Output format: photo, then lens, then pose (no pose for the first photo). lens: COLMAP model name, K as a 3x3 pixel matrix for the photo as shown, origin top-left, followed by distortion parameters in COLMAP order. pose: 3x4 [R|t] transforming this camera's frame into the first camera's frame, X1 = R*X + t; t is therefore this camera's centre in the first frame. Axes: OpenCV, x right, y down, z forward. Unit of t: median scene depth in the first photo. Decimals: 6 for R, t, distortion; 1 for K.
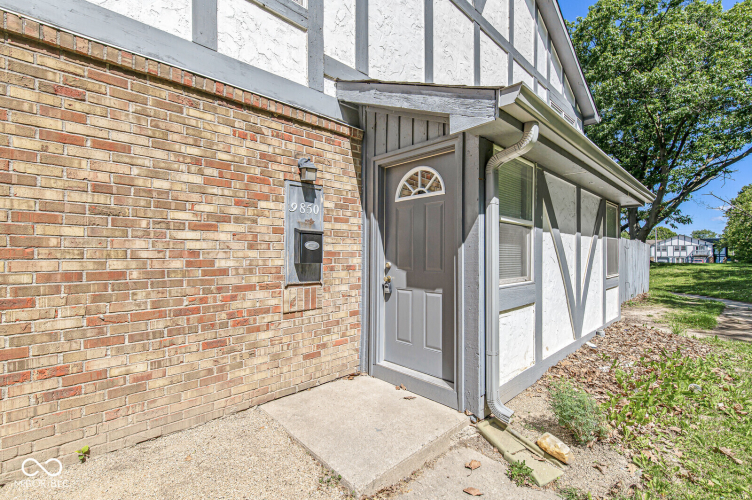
lens RADIAL K [[331.4, 0, 376.0], [0, 331.4, 250.0], [0, 0, 1]] dist [0.000207, -0.000009]
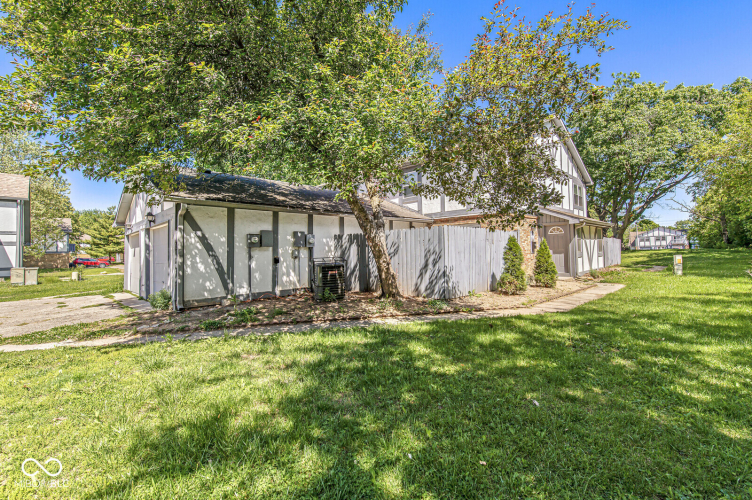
lens RADIAL K [[317.9, 0, 376.0], [0, 317.9, 250.0], [0, 0, 1]] dist [0.000340, 0.000023]
pose [[0.999447, -0.033179, 0.002023, -0.332278], [0.033173, 0.999445, 0.003010, -0.004491], [-0.002122, -0.002941, 0.999993, -0.470757]]
